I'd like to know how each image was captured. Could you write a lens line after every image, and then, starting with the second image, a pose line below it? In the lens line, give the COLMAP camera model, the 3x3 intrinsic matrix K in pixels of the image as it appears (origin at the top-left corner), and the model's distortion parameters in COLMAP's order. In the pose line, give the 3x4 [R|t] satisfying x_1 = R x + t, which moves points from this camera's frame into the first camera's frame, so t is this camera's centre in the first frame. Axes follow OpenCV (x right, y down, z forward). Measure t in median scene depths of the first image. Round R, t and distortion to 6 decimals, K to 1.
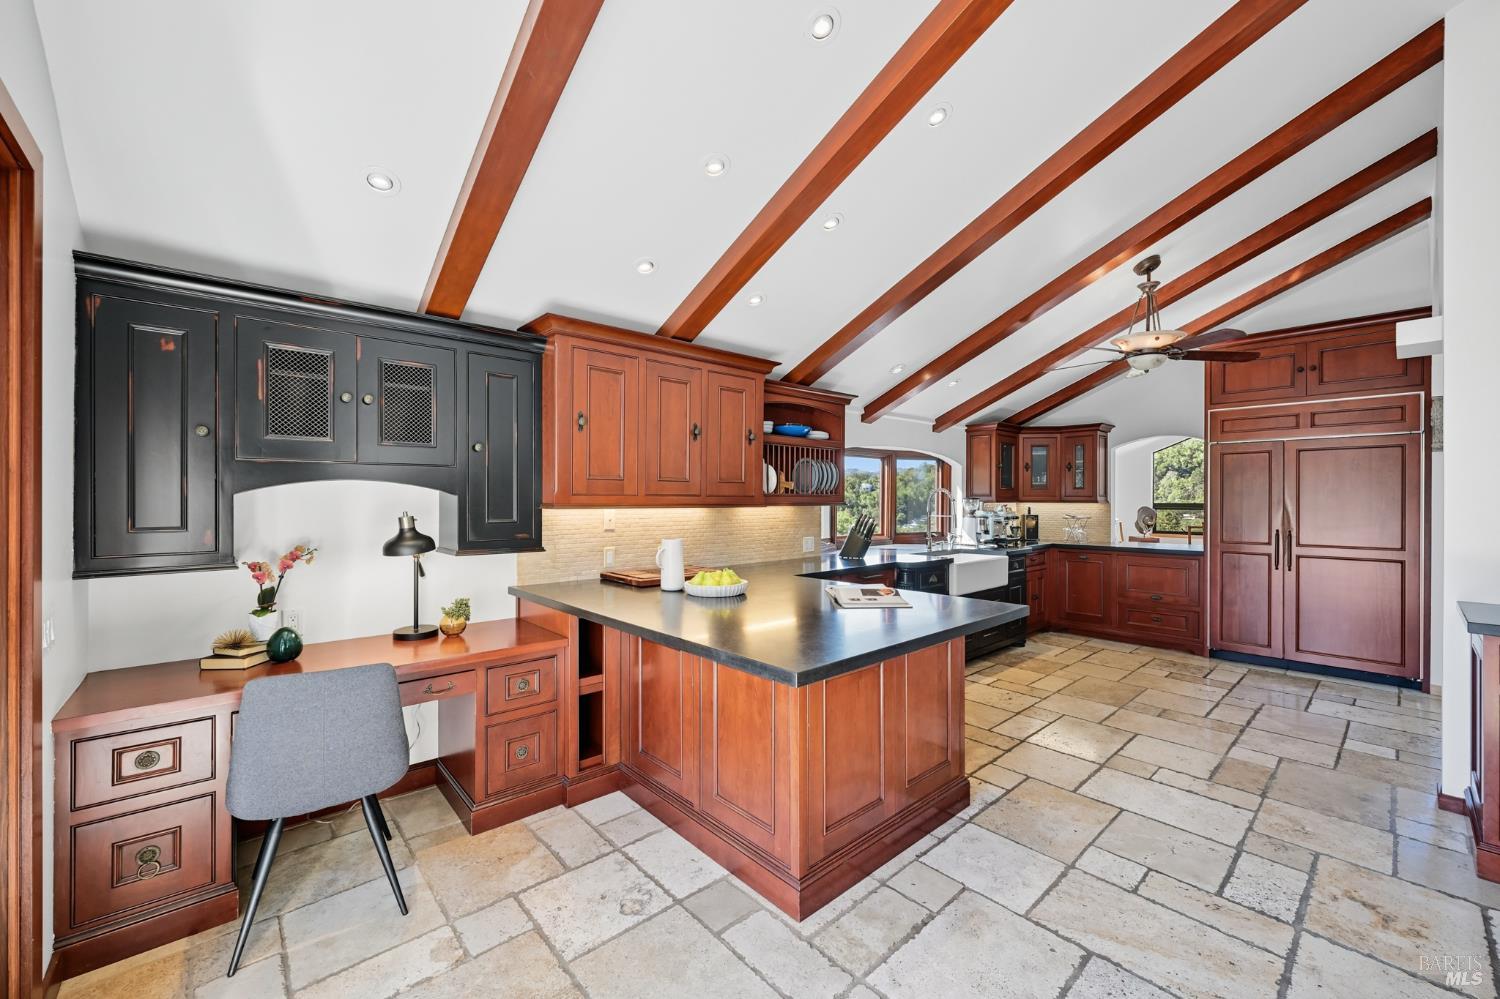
lens RADIAL K [[589.2, 0, 745.3], [0, 589.2, 500.3], [0, 0, 1]] dist [-0.004718, 0.000602]
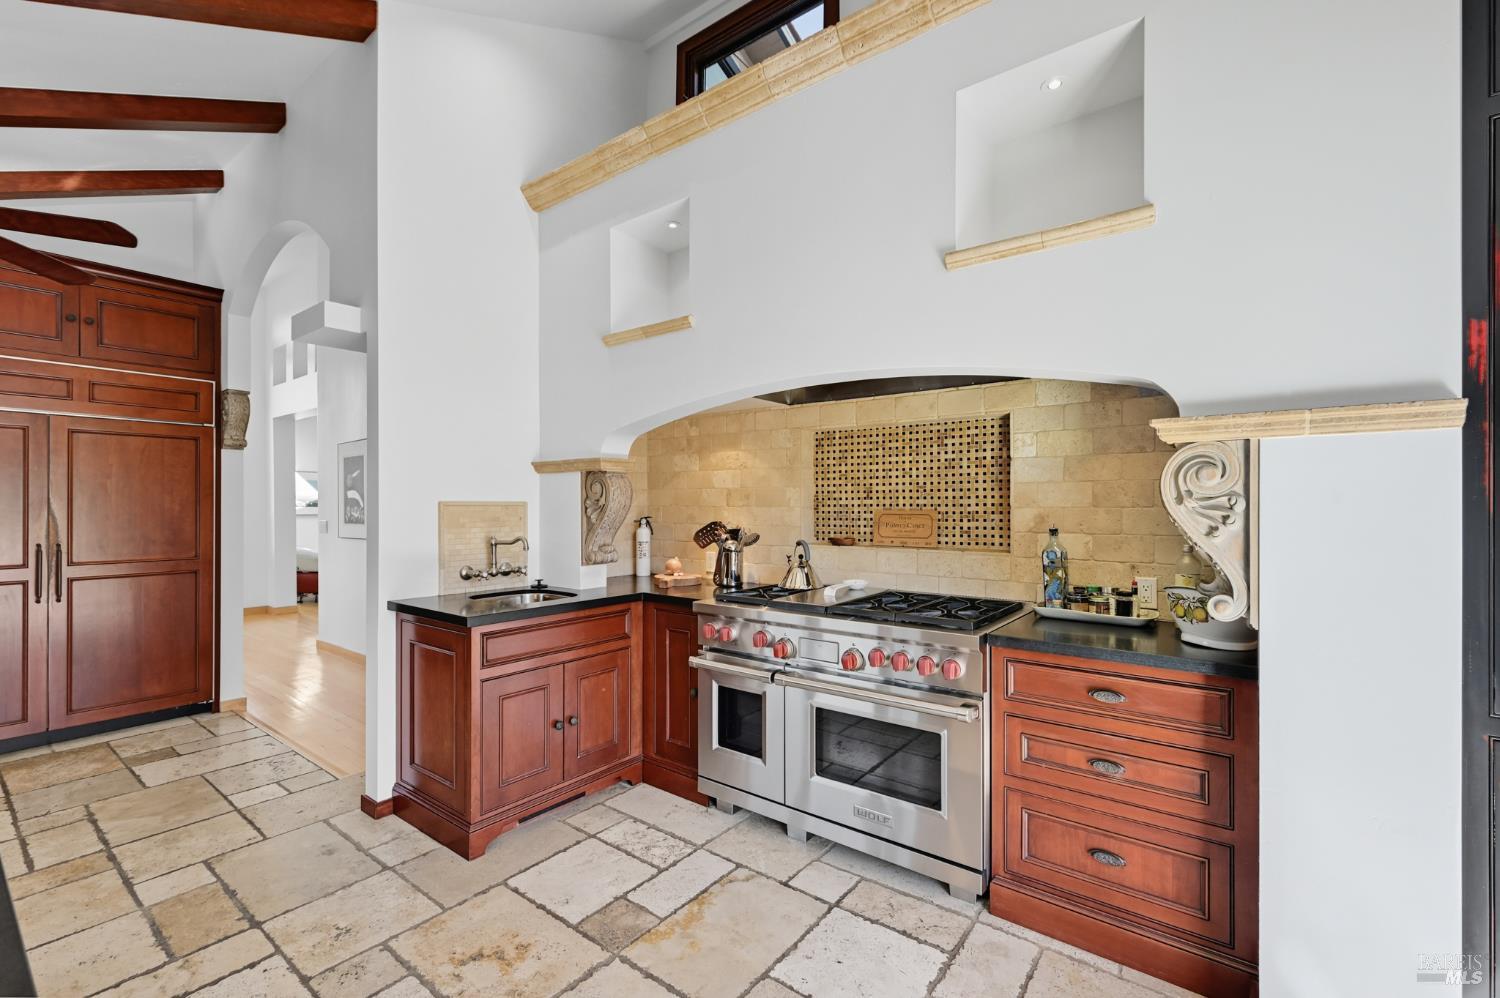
lens RADIAL K [[650.0, 0, 745.9], [0, 650.0, 502.8], [0, 0, 1]] dist [0.003493, 0.000153]
pose [[-0.188861, 0.002888, 0.982000, 0.009359], [0.000710, 0.999996, -0.002805, 0.004906], [-0.982004, 0.000167, -0.188862, 0.331834]]
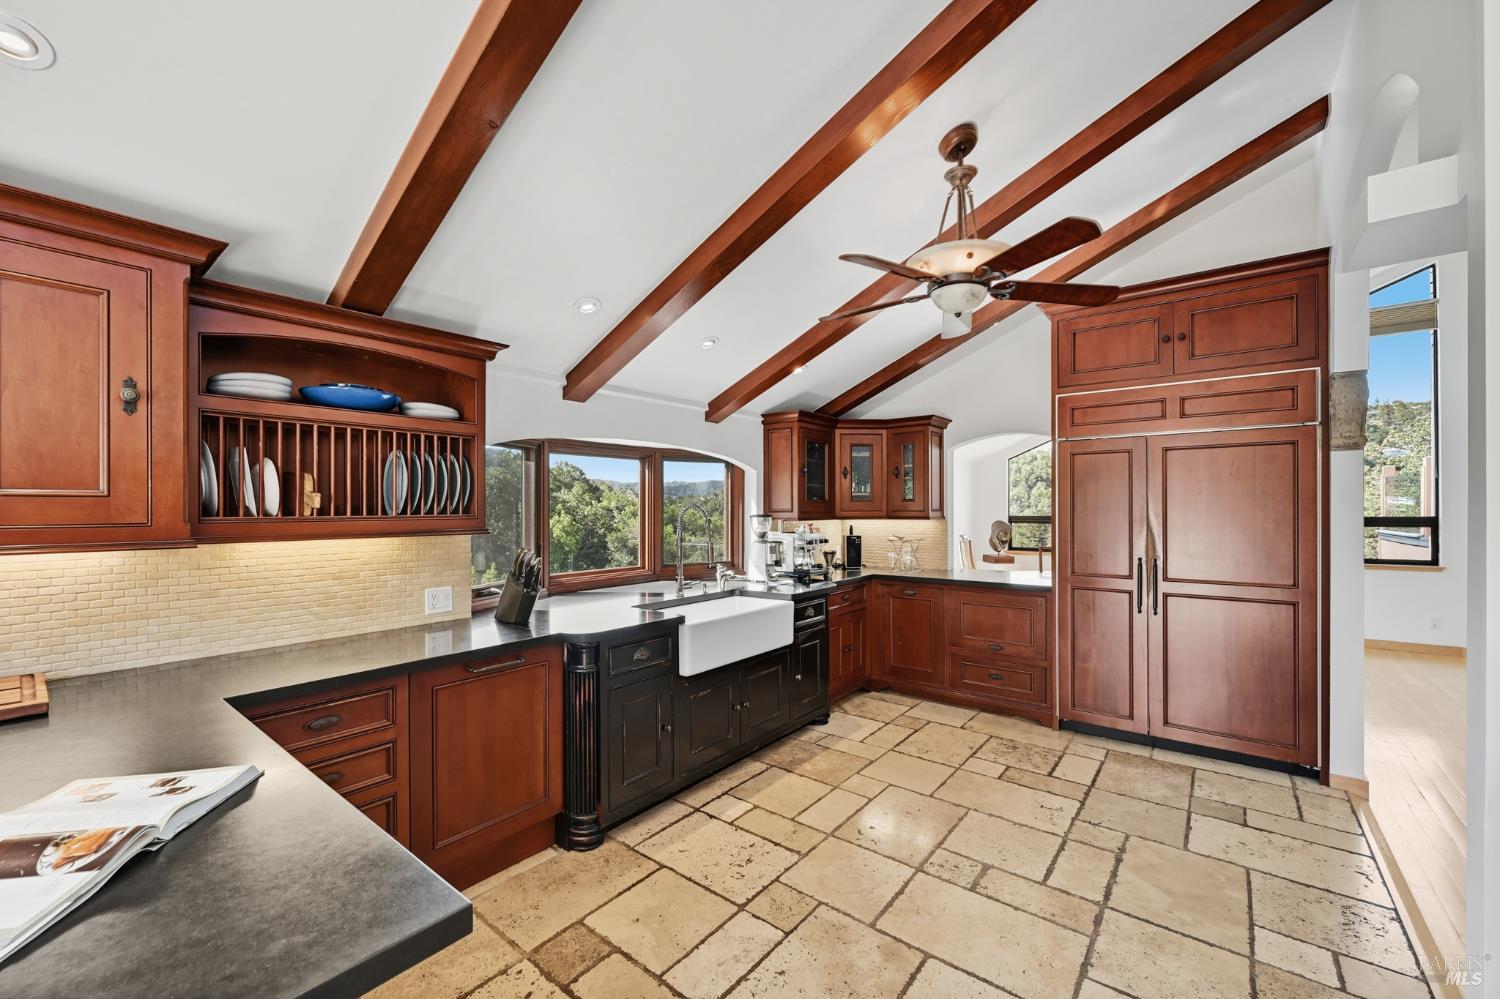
lens RADIAL K [[589.2, 0, 753.5], [0, 589.2, 510.2], [0, 0, 1]] dist [-0.004718, 0.000602]
pose [[0.985369, -0.005907, 0.170330, 0.302274], [0.005934, 0.999982, 0.000352, -0.012299], [-0.170330, 0.000664, 0.985387, 0.354045]]
